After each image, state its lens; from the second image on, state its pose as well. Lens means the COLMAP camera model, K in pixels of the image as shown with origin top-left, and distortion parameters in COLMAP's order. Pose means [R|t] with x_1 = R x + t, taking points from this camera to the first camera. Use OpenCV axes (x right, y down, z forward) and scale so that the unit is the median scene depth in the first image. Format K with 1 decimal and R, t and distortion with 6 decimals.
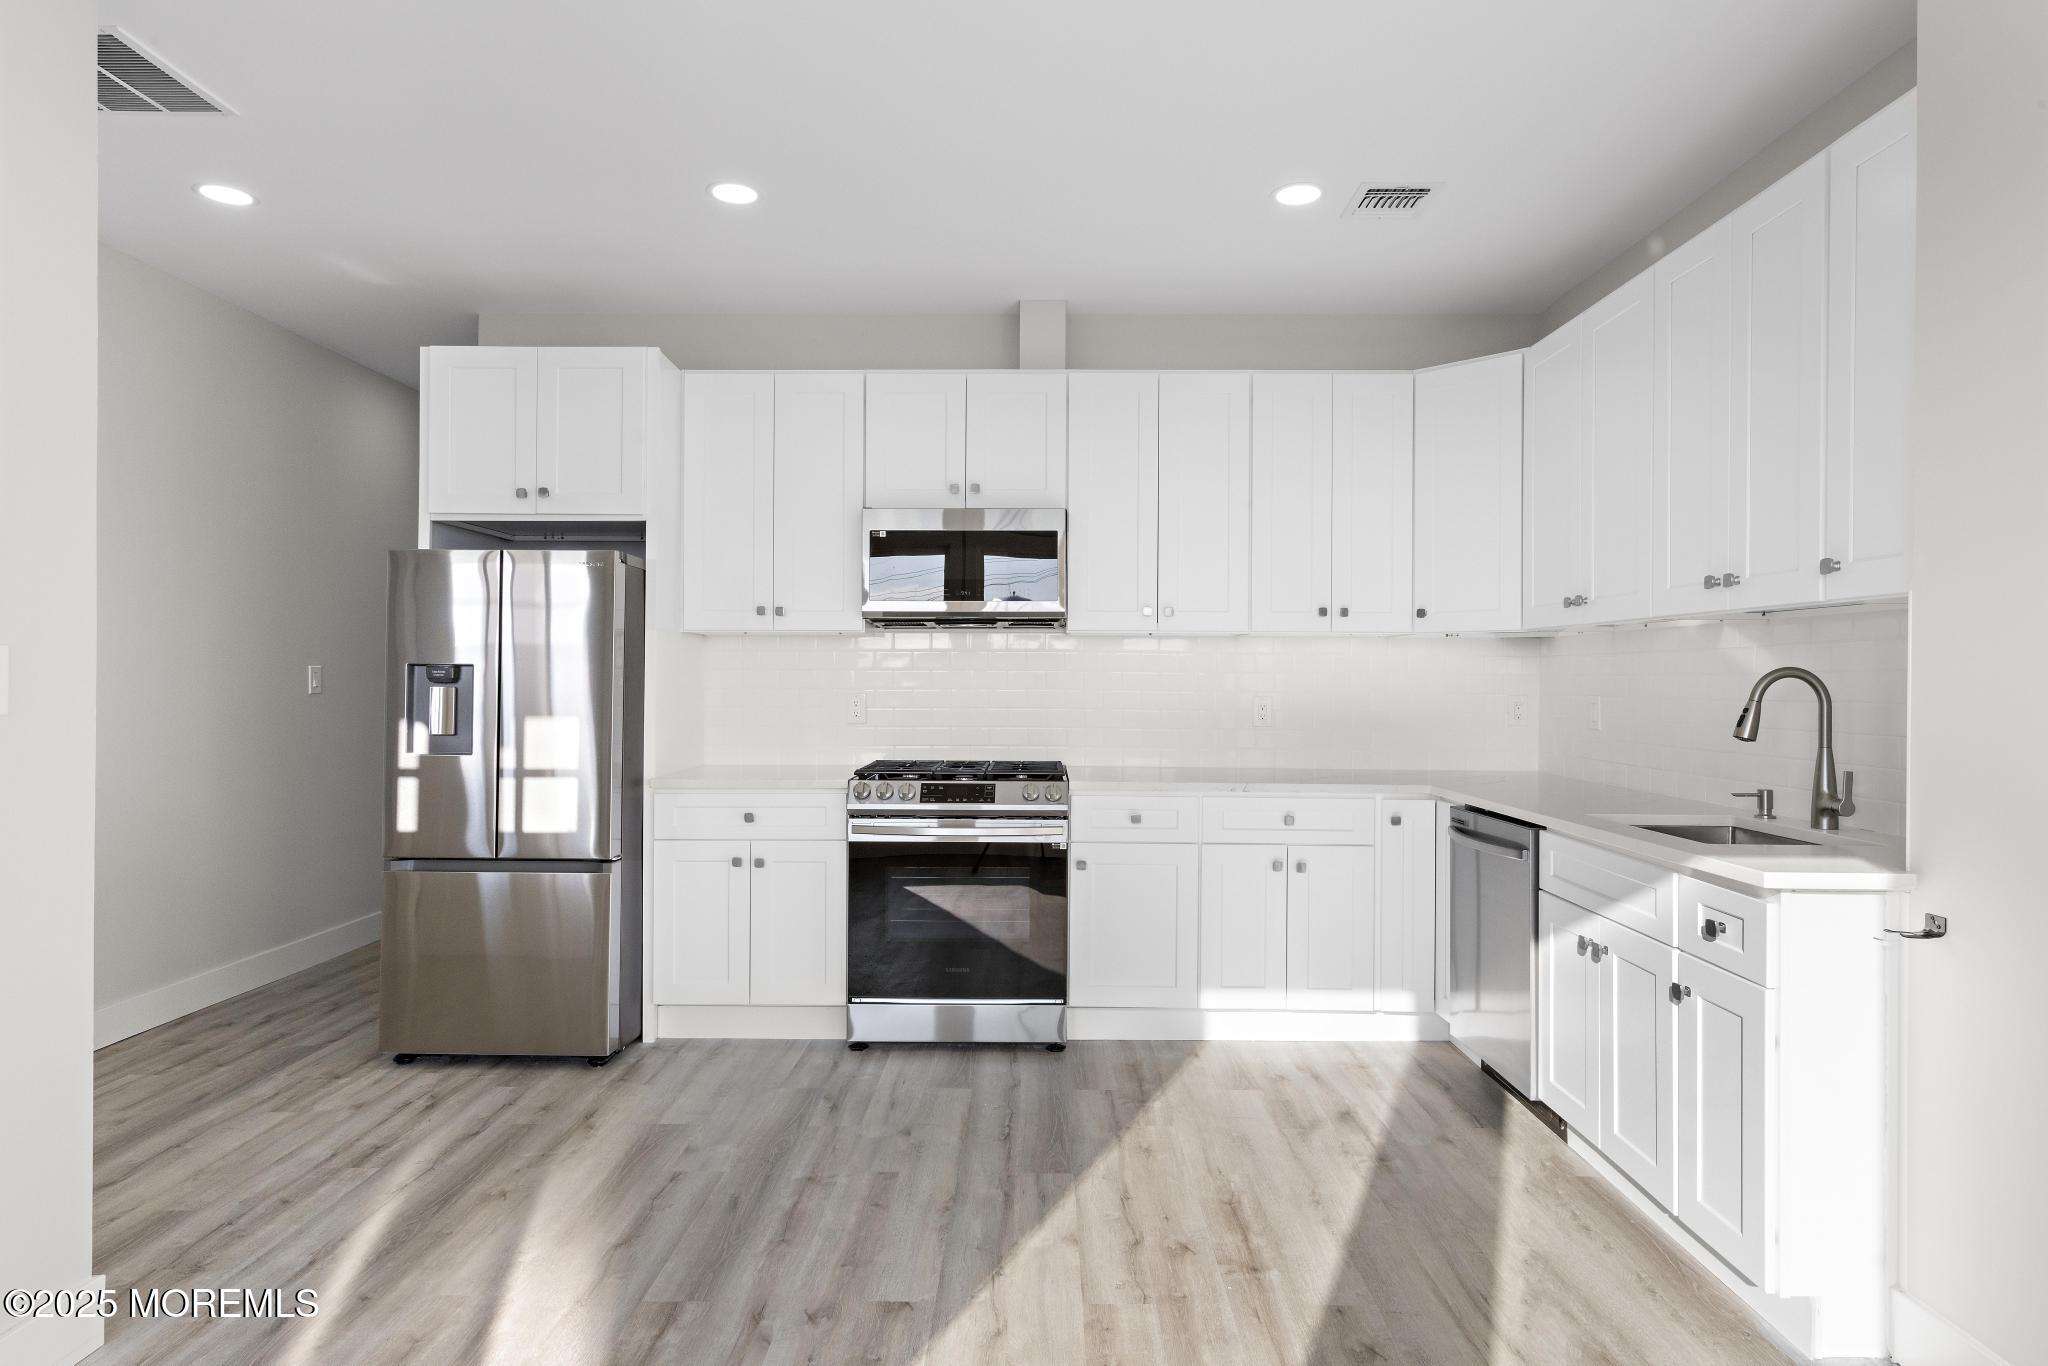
lens RADIAL K [[1135.5, 0, 1037.4], [0, 1135.5, 680.2], [0, 0, 1]] dist [0.003270, -0.000754]
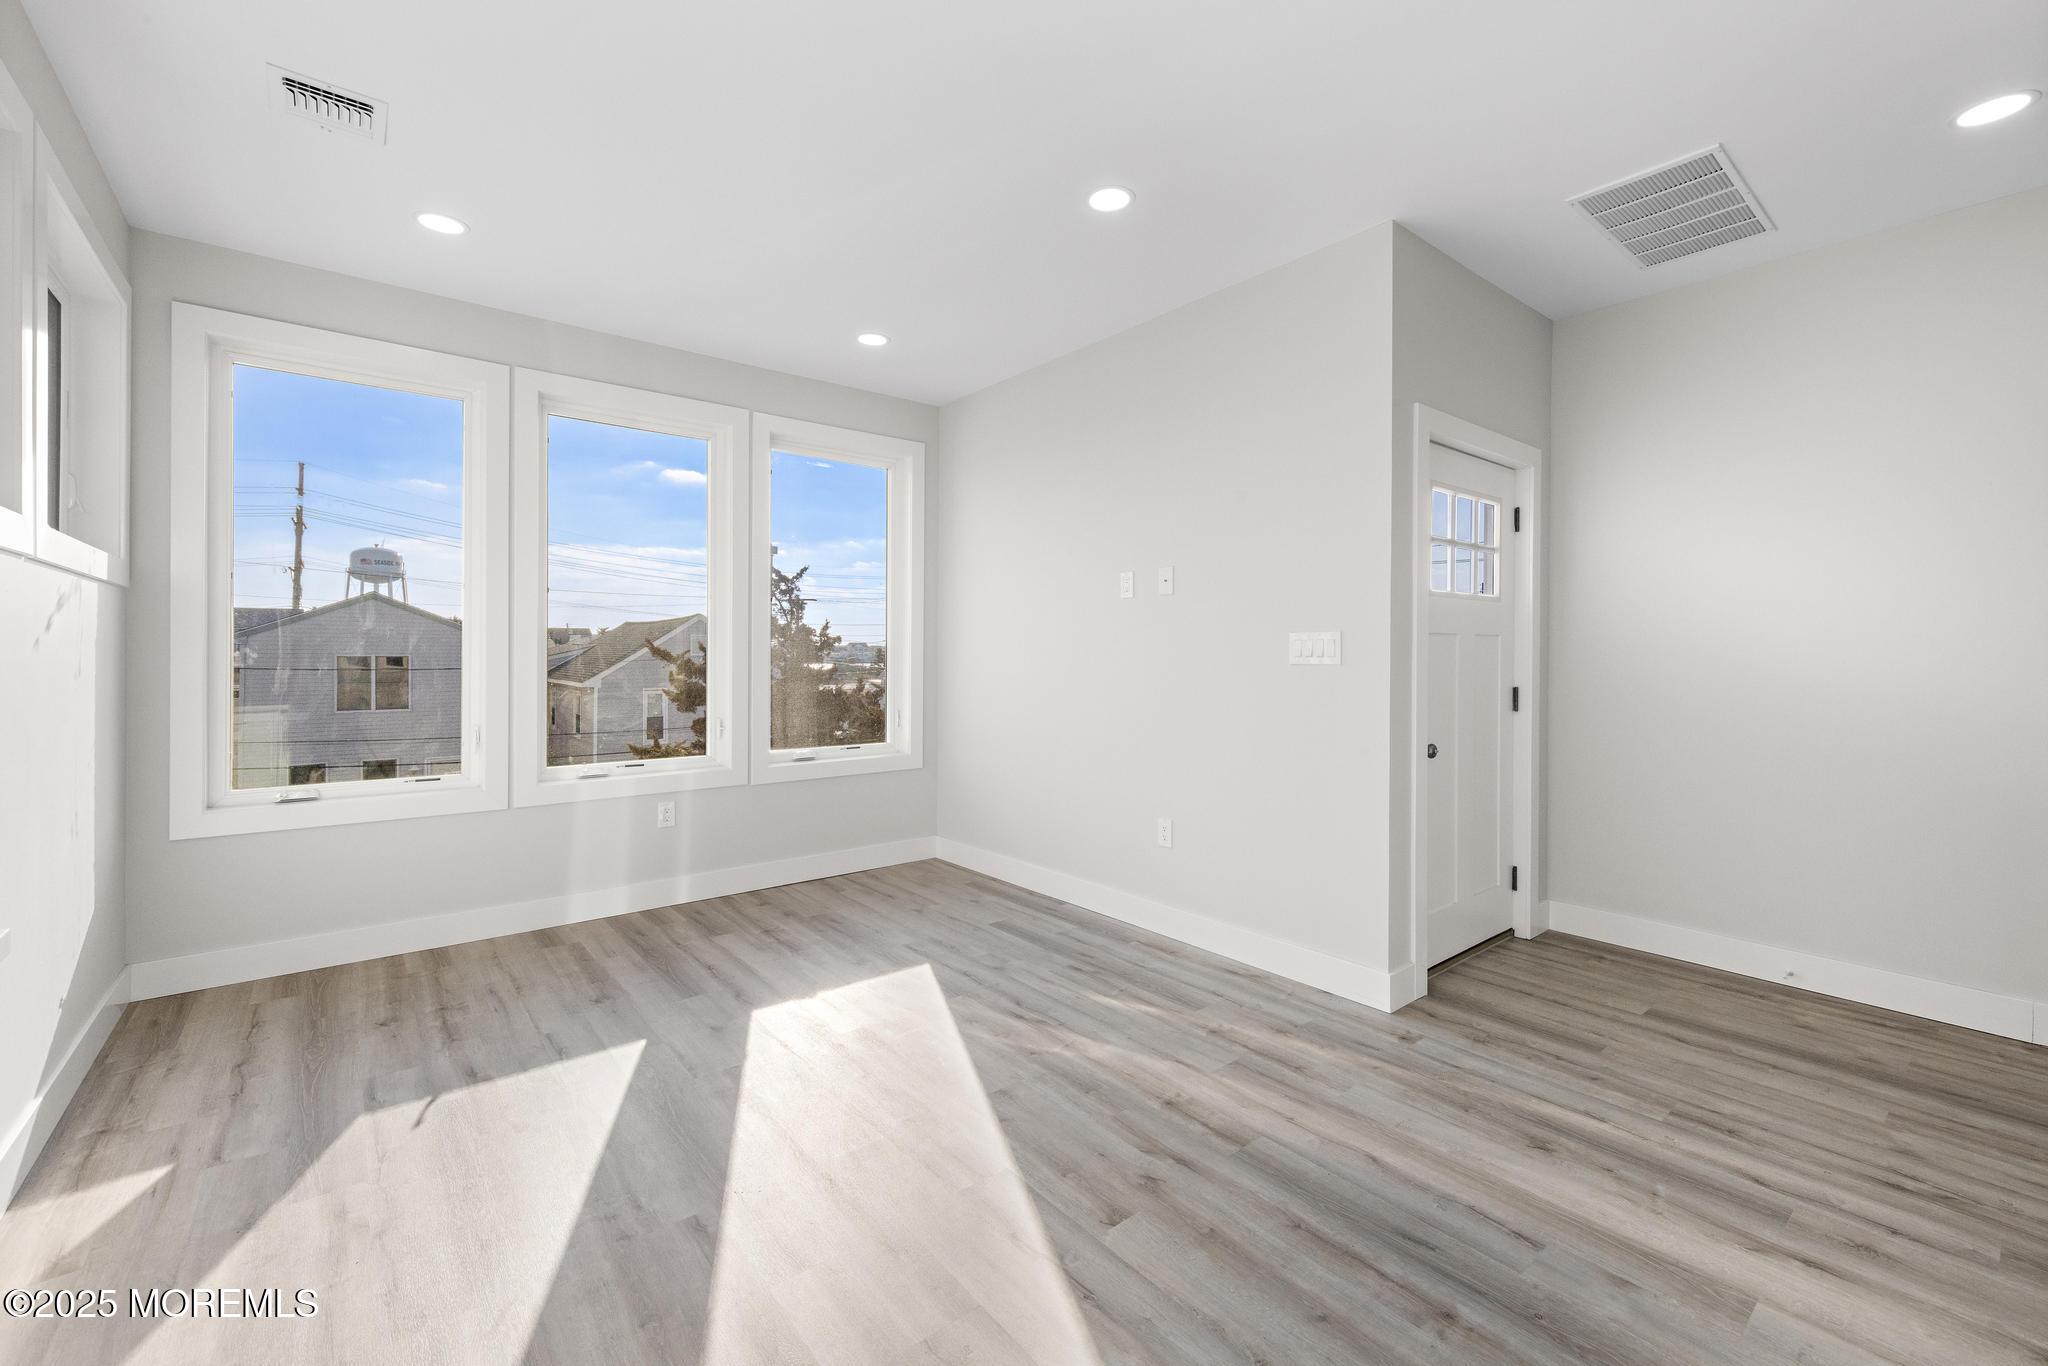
lens RADIAL K [[847.0, 0, 1020.6], [0, 847.0, 656.3], [0, 0, 1]] dist [0.004504, -0.001086]
pose [[-0.777073, -0.003320, -0.629402, 0.273851], [-0.008620, 0.999948, 0.005368, 0.006787], [0.629352, 0.009597, -0.777061, 0.936668]]
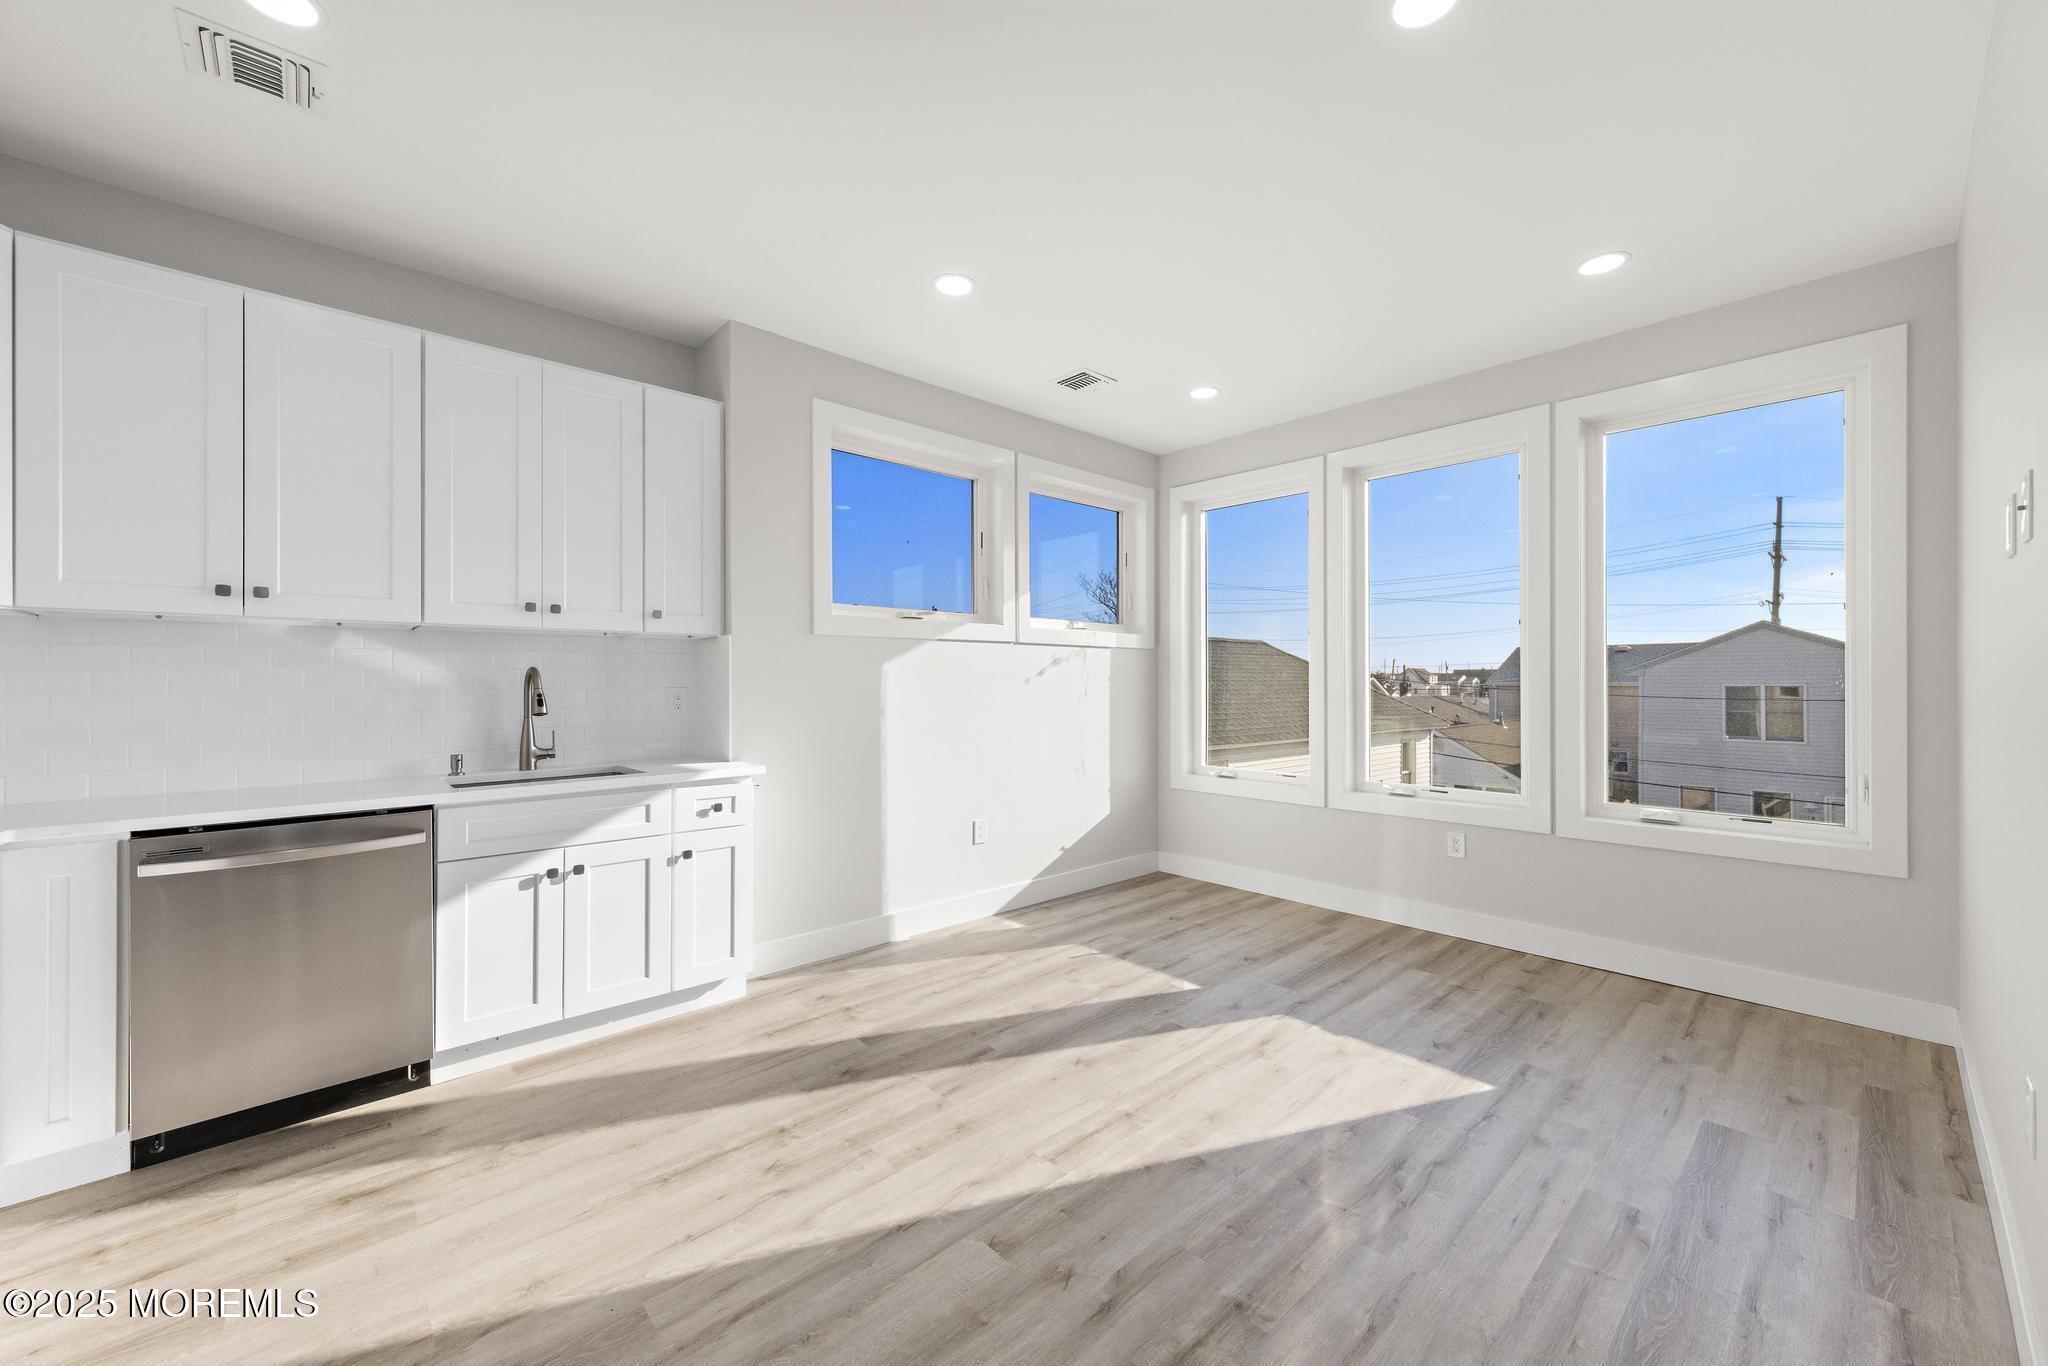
lens RADIAL K [[780.3, 0, 1029.4], [0, 780.3, 680.3], [0, 0, 1]] dist [0.002733, 0.000241]
pose [[-0.680113, -0.000455, 0.733107, -0.412564], [0.002877, 0.999990, 0.003290, 0.004025], [-0.733102, 0.004346, -0.680105, 0.887814]]
